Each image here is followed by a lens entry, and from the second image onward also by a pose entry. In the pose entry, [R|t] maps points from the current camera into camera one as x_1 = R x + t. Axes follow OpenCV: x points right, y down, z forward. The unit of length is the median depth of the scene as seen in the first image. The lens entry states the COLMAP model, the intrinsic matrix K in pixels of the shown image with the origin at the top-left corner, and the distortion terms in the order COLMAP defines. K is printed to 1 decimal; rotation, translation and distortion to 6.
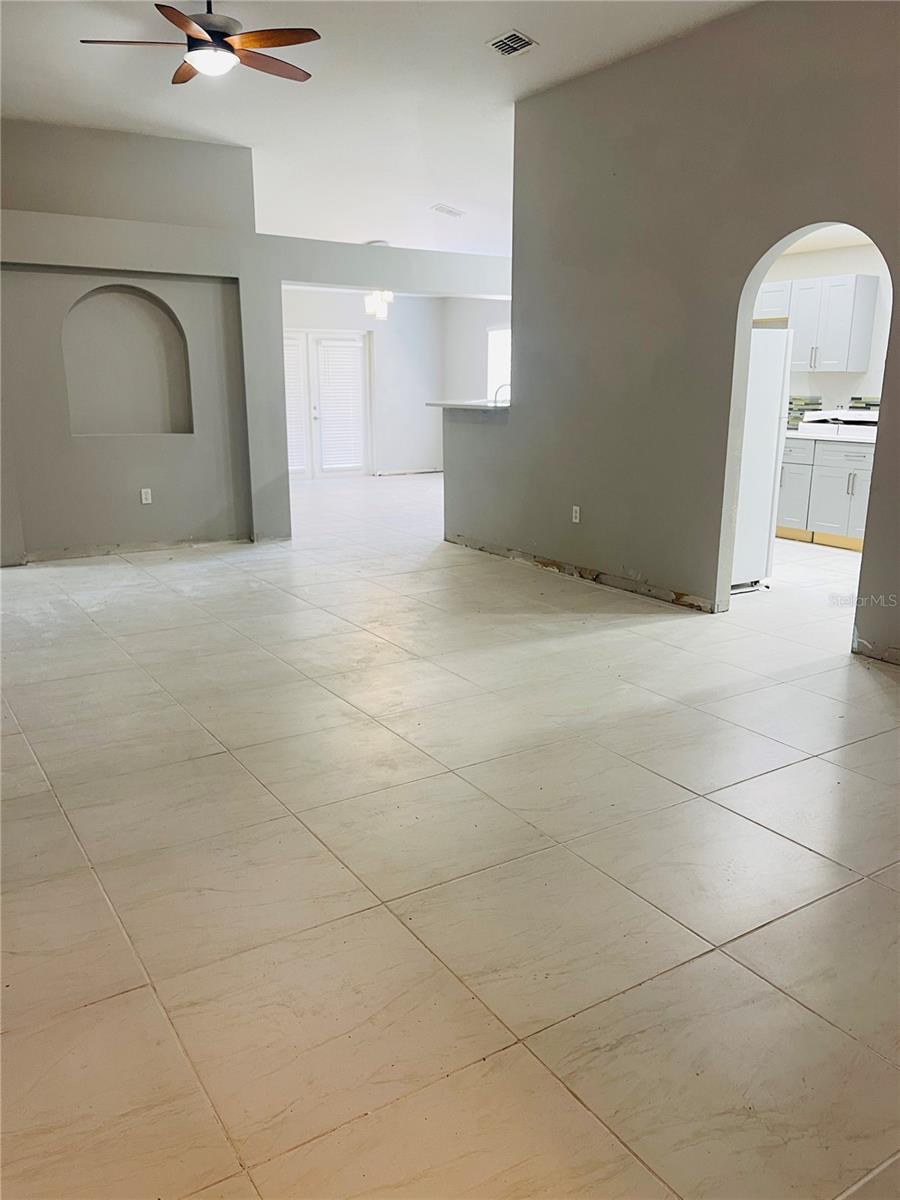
lens RADIAL K [[924.9, 0, 453.9], [0, 924.9, 601.1], [0, 0, 1]] dist [0.056894, -0.002783]
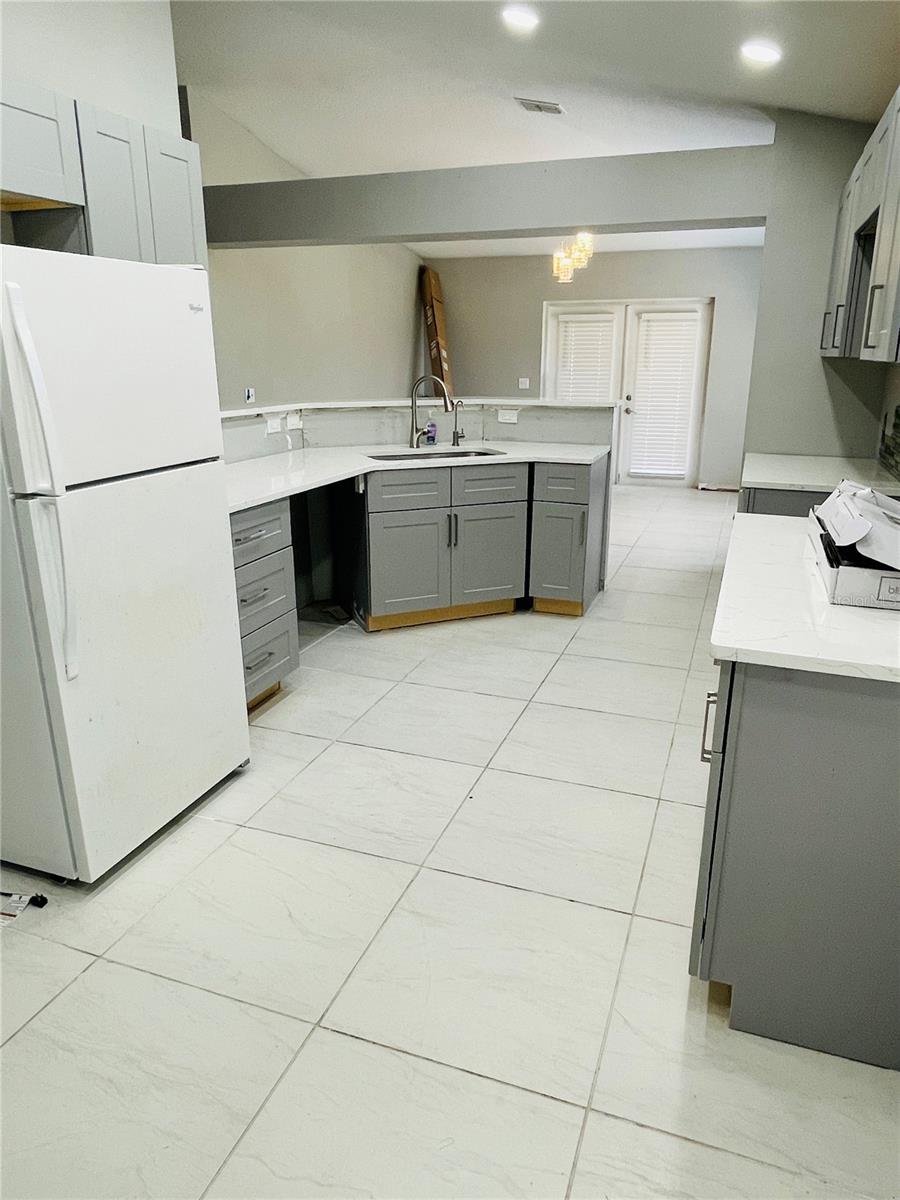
lens RADIAL K [[806.0, 0, 452.4], [0, 806.0, 600.1], [0, 0, 1]] dist [0.008673, -0.013039]
pose [[0.609893, 0.226879, -0.759313, 0.331742], [-0.181124, 0.972689, 0.145153, -0.110498], [0.771508, 0.049002, 0.634329, 0.440818]]
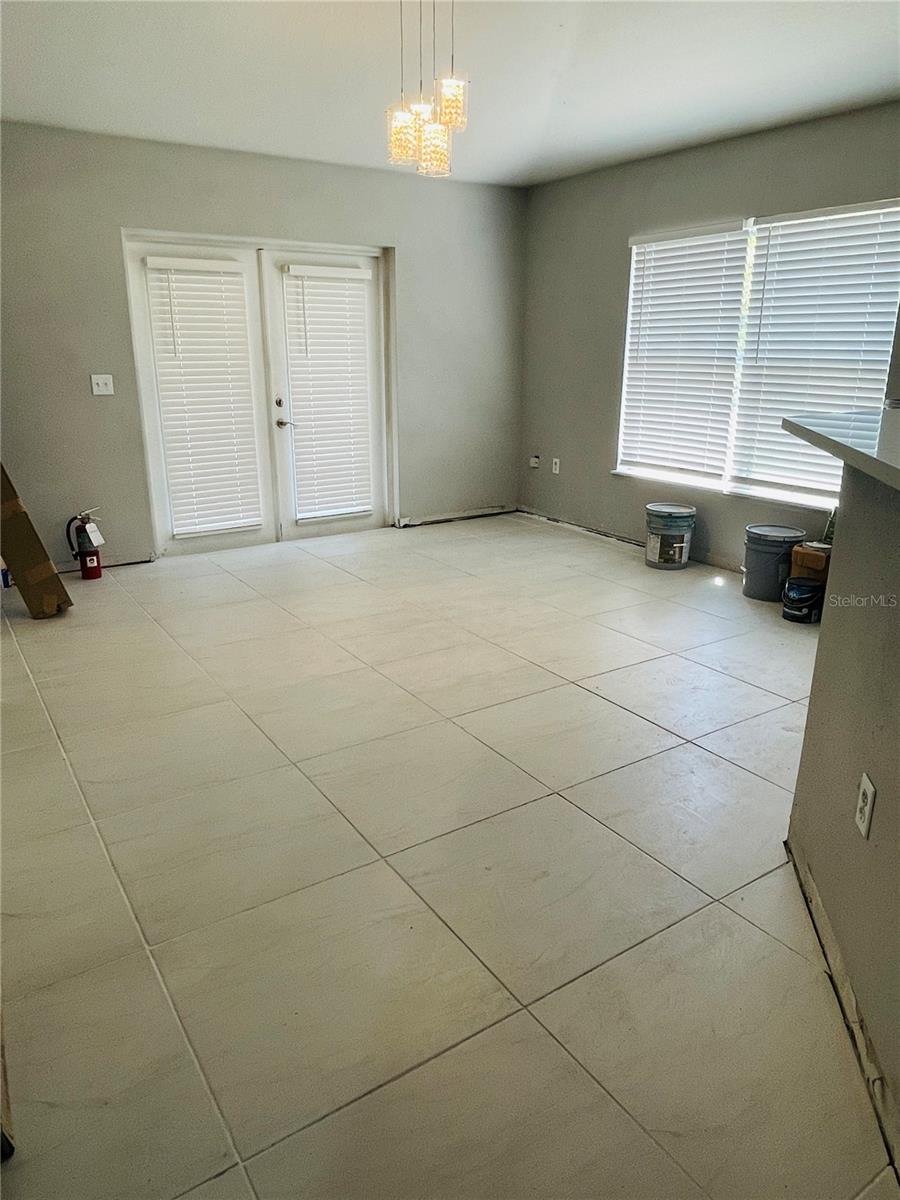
lens RADIAL K [[806.0, 0, 447.4], [0, 806.0, 595.9], [0, 0, 1]] dist [0.008673, -0.013039]
pose [[0.999917, -0.001252, 0.012807, -0.063973], [0.000284, 0.997165, 0.075248, -0.136151], [-0.012865, -0.075238, 0.997083, 0.553458]]
